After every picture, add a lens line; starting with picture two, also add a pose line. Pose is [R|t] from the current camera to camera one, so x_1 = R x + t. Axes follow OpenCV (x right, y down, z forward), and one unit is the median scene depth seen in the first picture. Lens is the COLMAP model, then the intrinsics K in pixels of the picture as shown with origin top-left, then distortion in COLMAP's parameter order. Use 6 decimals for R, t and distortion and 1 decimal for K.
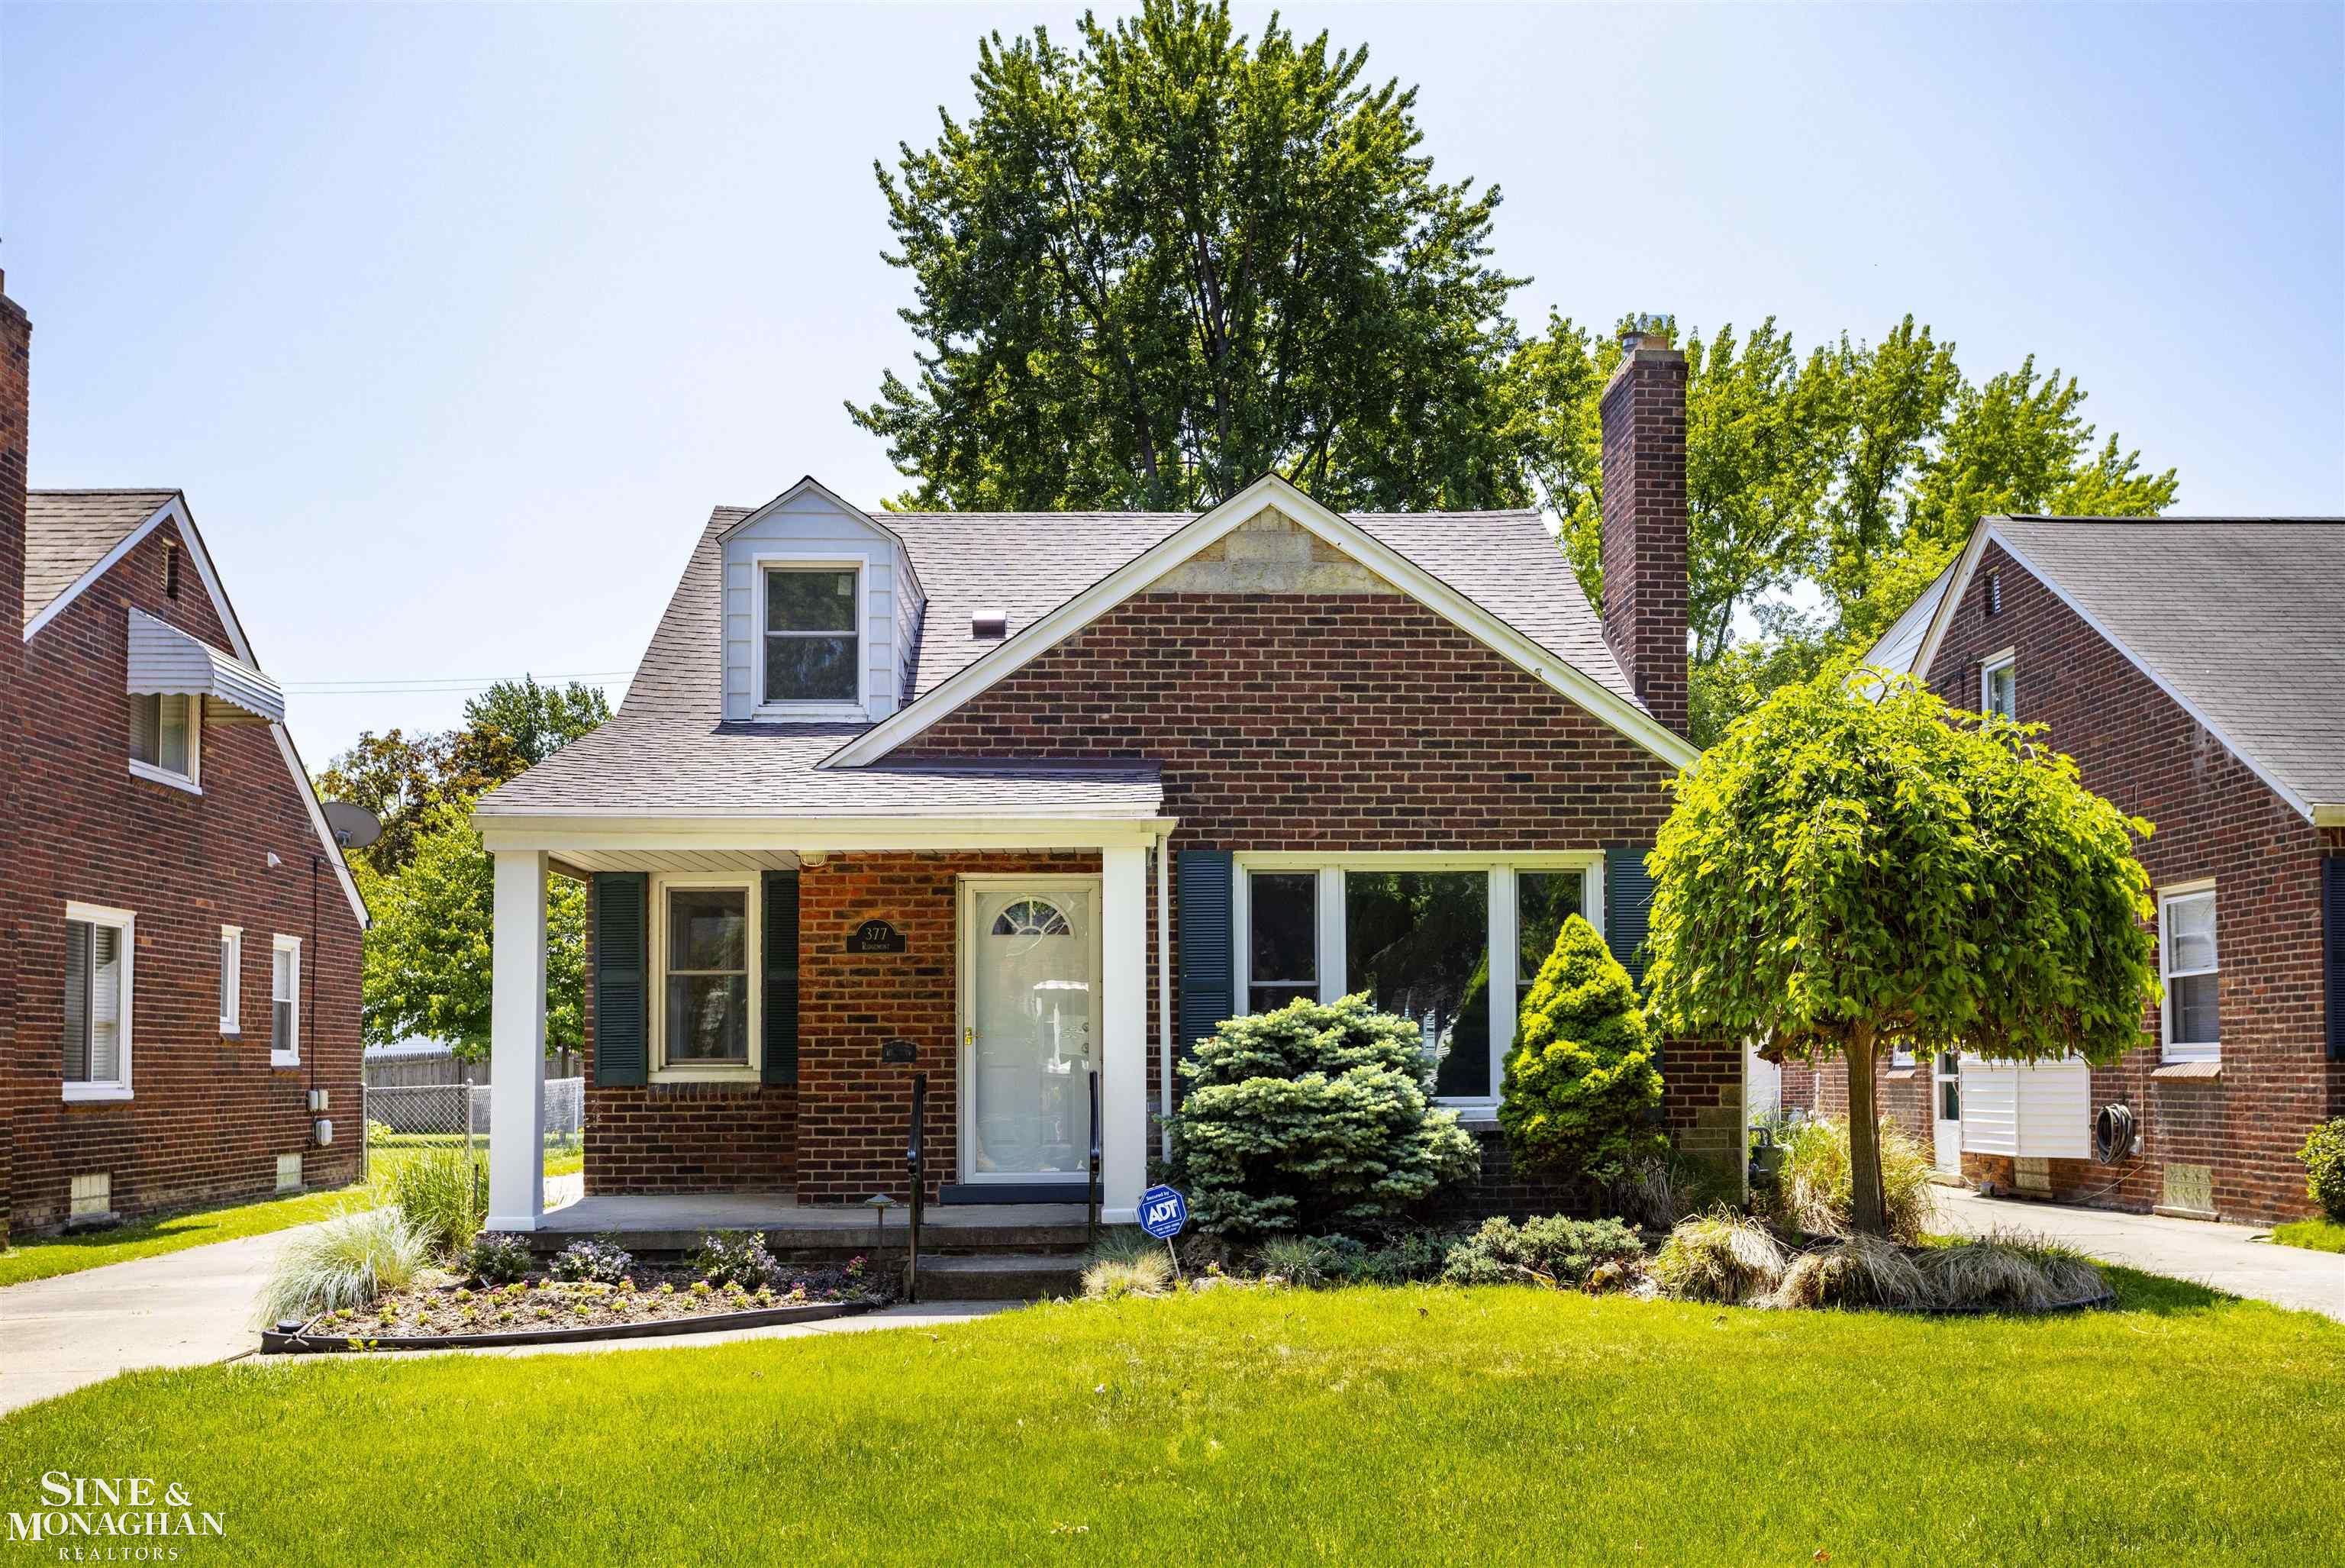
lens RADIAL K [[2293.7, 0, 1210.6], [0, 2293.7, 865.2], [0, 0, 1]] dist [-0.012810, 0.120705]
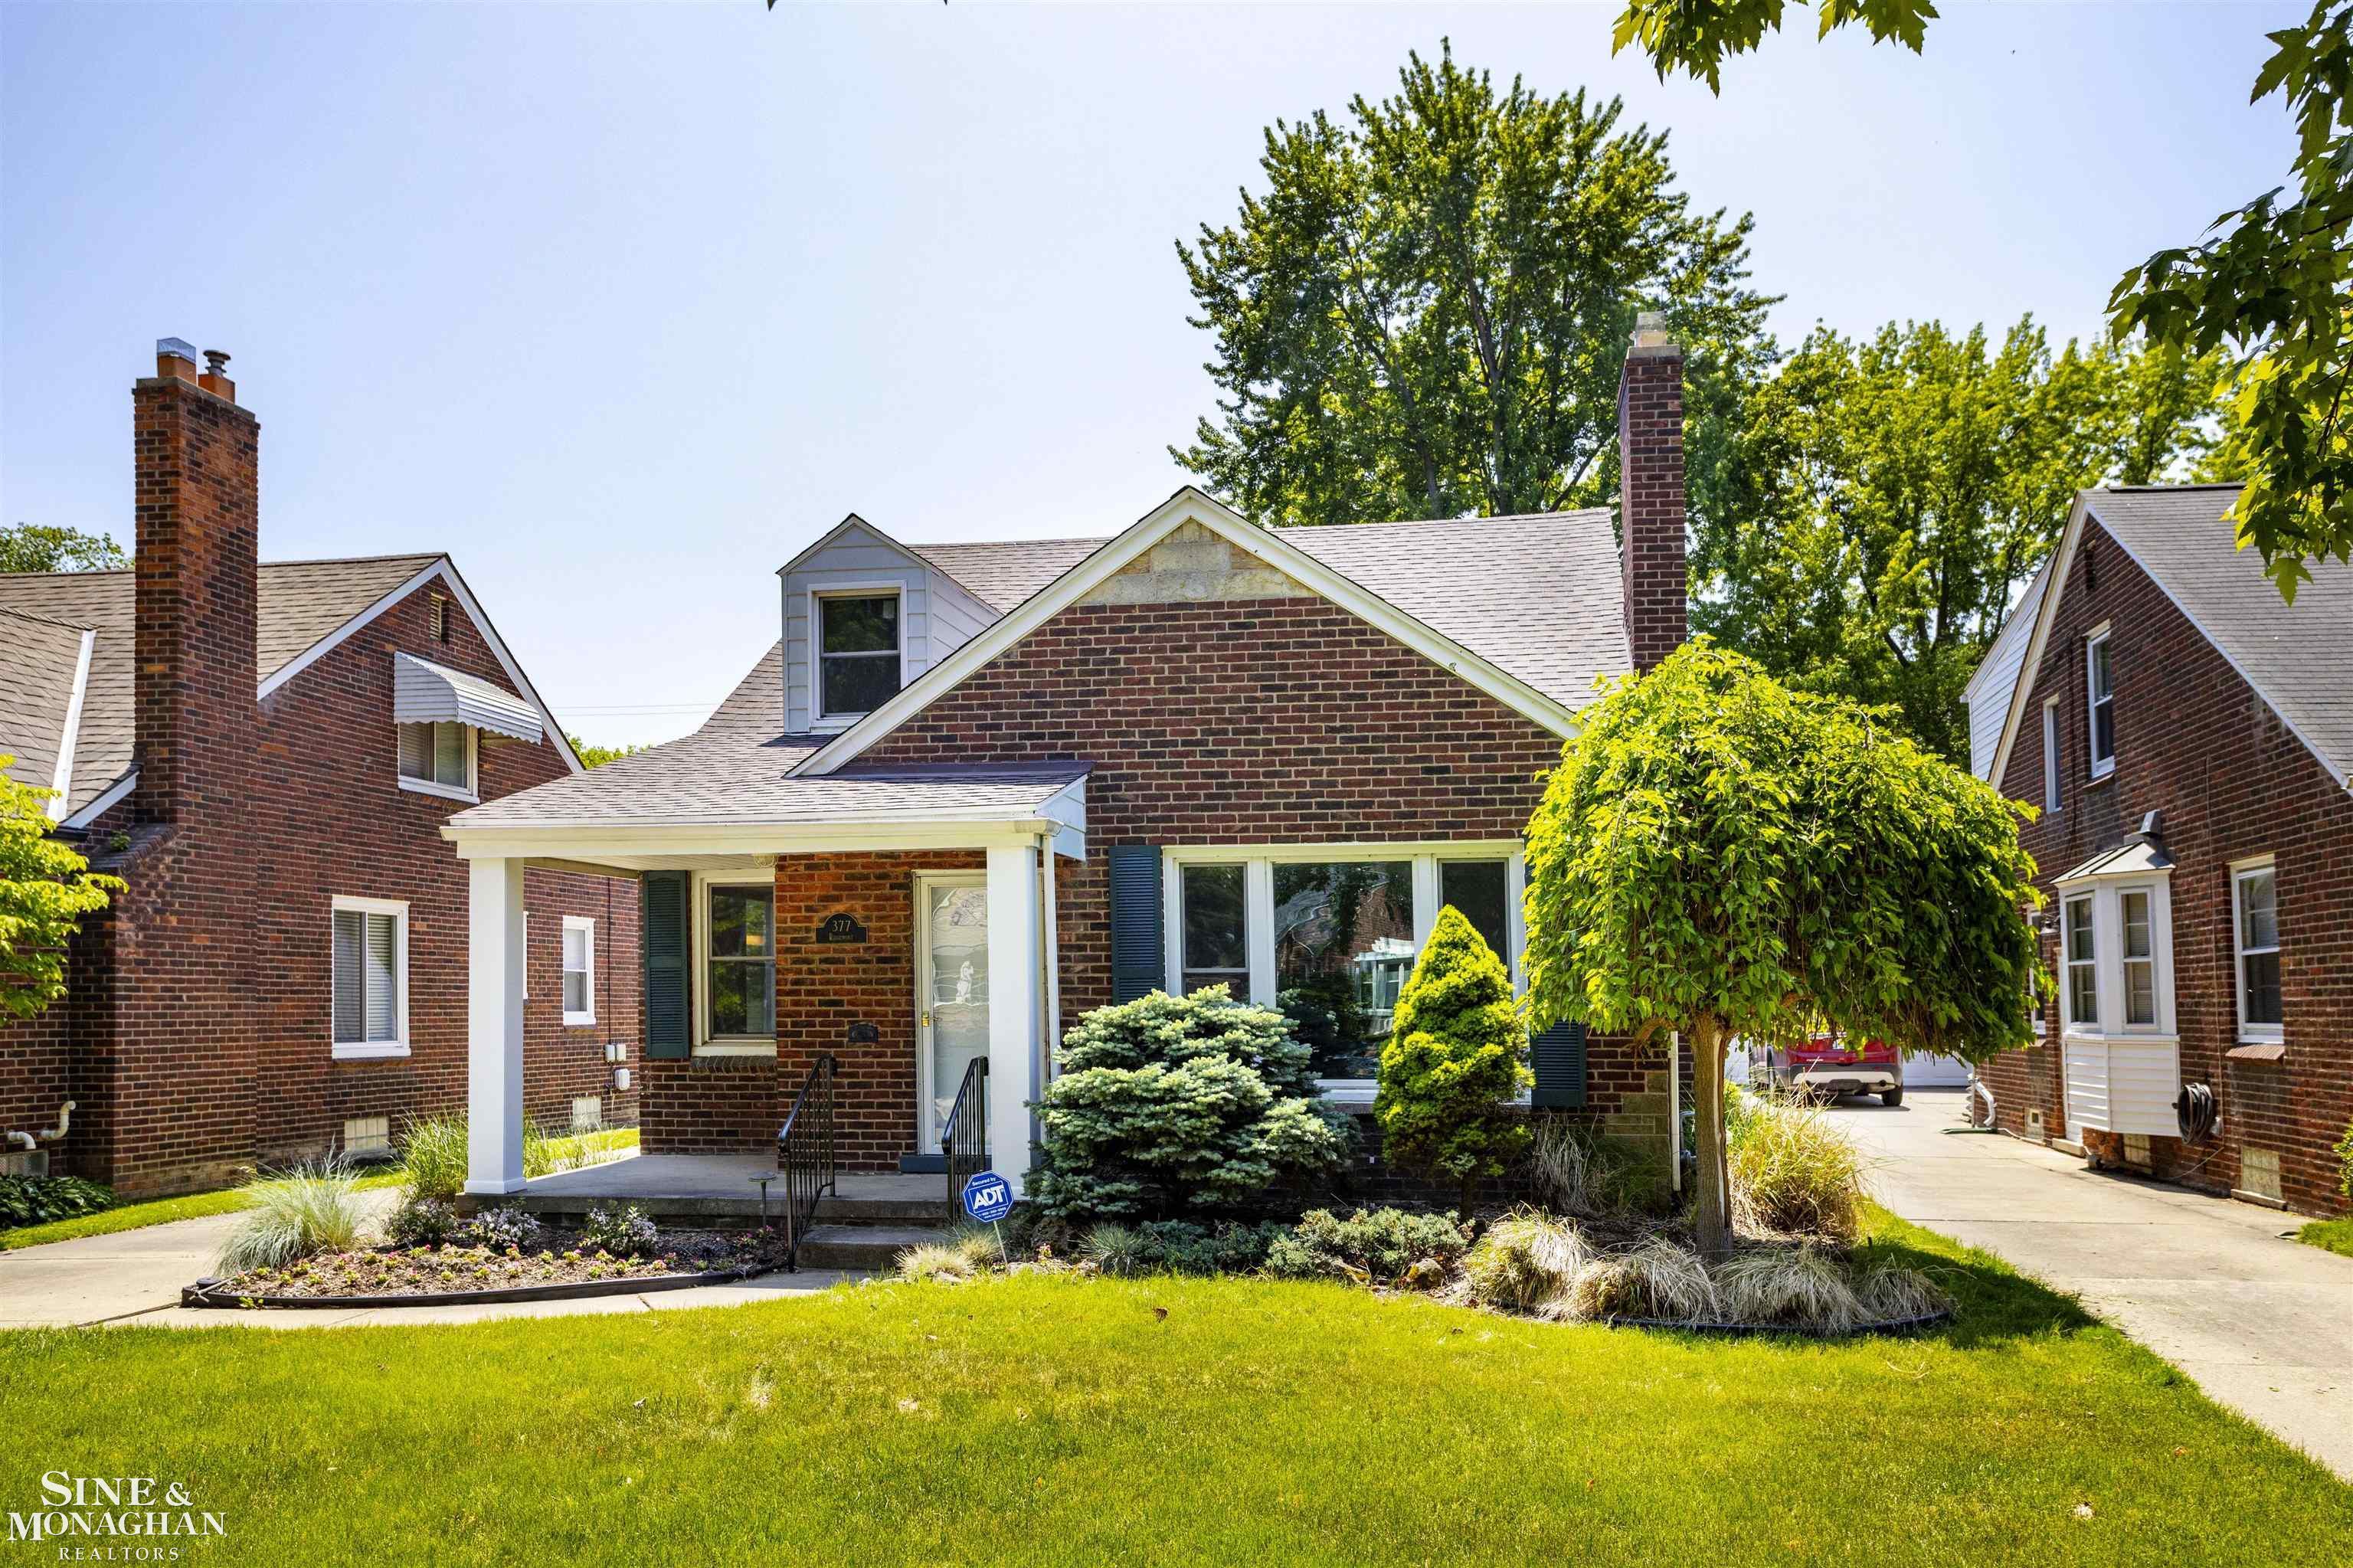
lens RADIAL K [[1932.9, 0, 1175.3], [0, 1932.9, 849.1], [0, 0, 1]] dist [-0.015821, 0.082782]
pose [[0.973158, -0.013752, -0.229725, 0.219158], [0.015386, 0.999867, 0.005324, -0.009243], [0.229621, -0.008716, 0.973241, 0.131687]]
